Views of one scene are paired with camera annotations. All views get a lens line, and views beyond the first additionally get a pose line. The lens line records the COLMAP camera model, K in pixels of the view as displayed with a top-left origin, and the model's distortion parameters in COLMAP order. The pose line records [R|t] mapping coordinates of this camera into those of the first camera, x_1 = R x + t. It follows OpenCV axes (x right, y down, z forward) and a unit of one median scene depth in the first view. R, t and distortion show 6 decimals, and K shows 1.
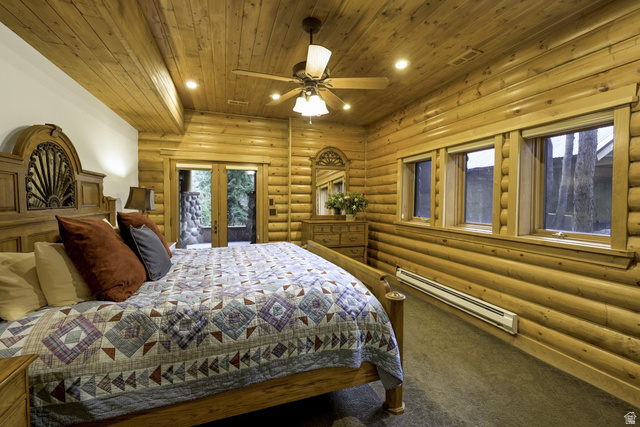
lens RADIAL K [[276.7, 0, 322.3], [0, 276.7, 208.7], [0, 0, 1]] dist [-0.004572, -0.000065]
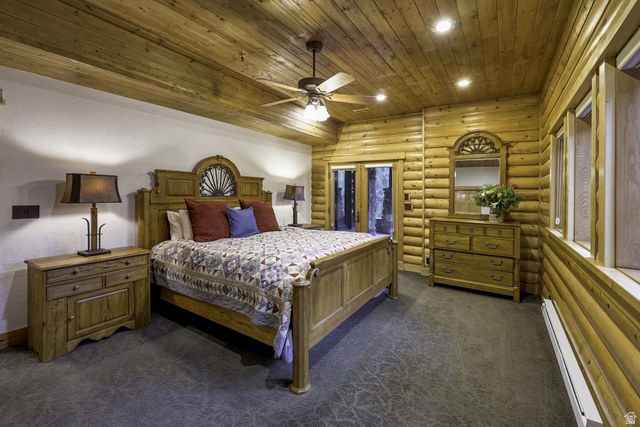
lens RADIAL K [[276.7, 0, 325.9], [0, 276.7, 196.3], [0, 0, 1]] dist [-0.004572, -0.000065]
pose [[0.605180, 0.011673, -0.796003, 0.508112], [-0.036853, 0.999231, -0.013366, -0.001302], [0.795235, 0.037424, 0.605145, 0.182718]]
